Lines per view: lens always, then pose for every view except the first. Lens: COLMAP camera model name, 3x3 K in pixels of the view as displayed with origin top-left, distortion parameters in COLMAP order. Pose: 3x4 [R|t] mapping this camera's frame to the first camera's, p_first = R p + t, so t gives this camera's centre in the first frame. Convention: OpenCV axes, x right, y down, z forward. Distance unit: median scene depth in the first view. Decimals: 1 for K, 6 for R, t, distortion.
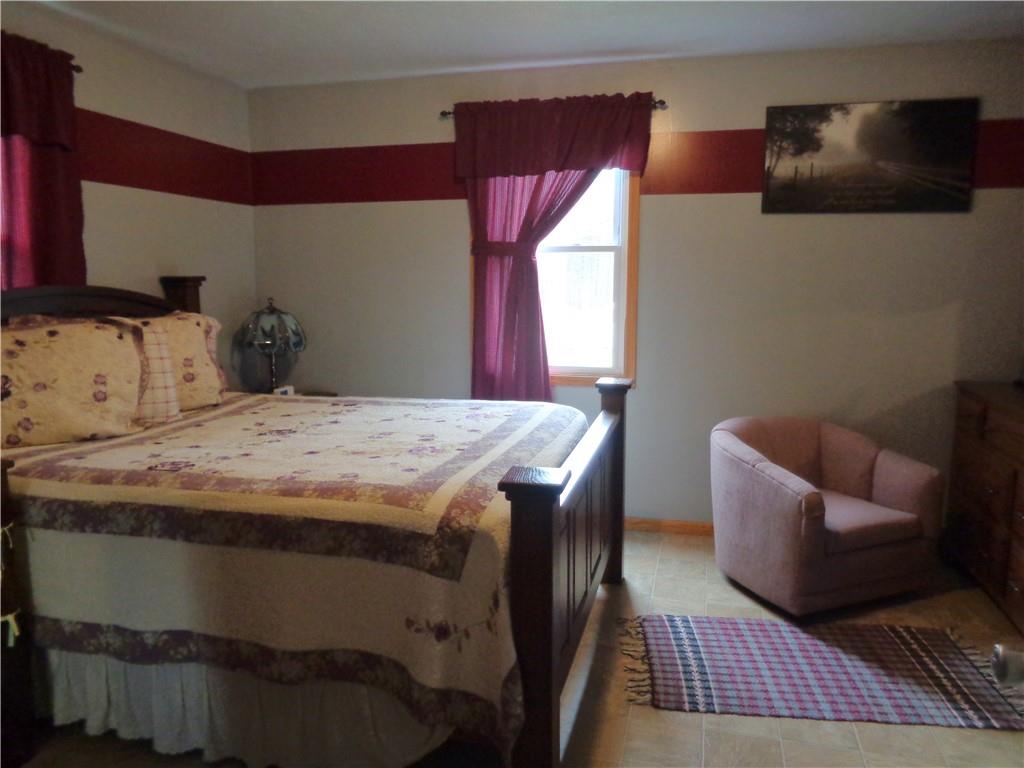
lens RADIAL K [[766.0, 0, 510.6], [0, 766.0, 381.5], [0, 0, 1]] dist [-0.002899, -0.004776]
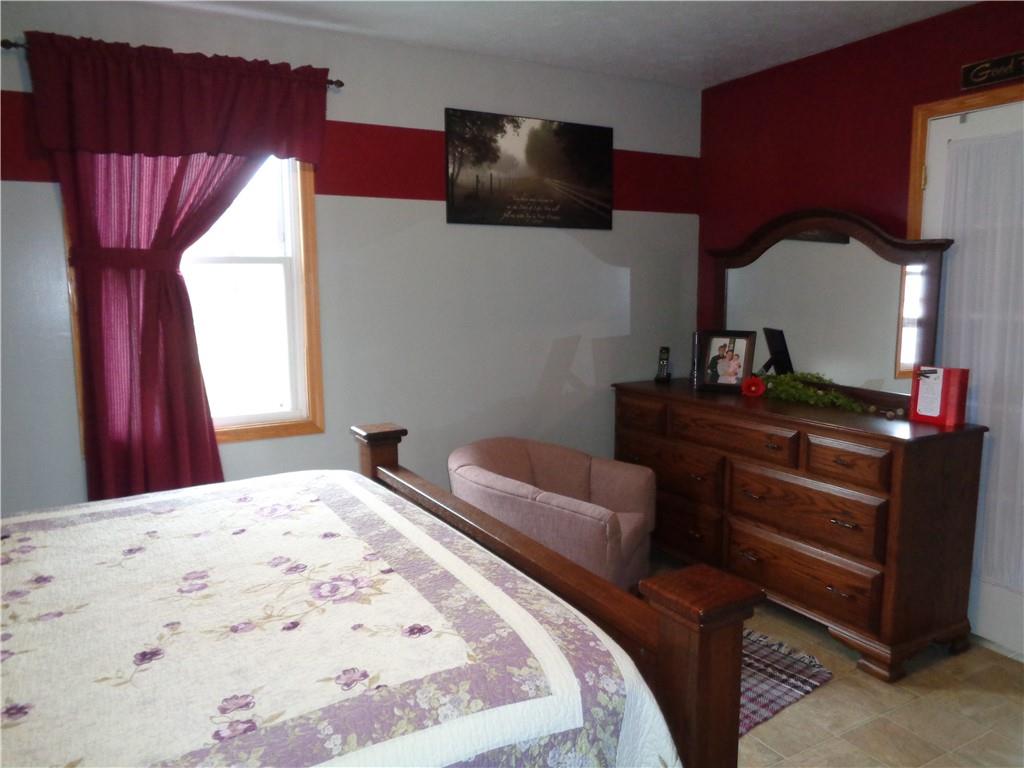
lens RADIAL K [[766.0, 0, 511.6], [0, 766.0, 384.9], [0, 0, 1]] dist [-0.002899, -0.004776]
pose [[0.715631, -0.101207, 0.691108, -0.277633], [0.108665, 0.993531, 0.032973, -0.050729], [-0.689974, 0.051503, 0.721999, 0.300403]]
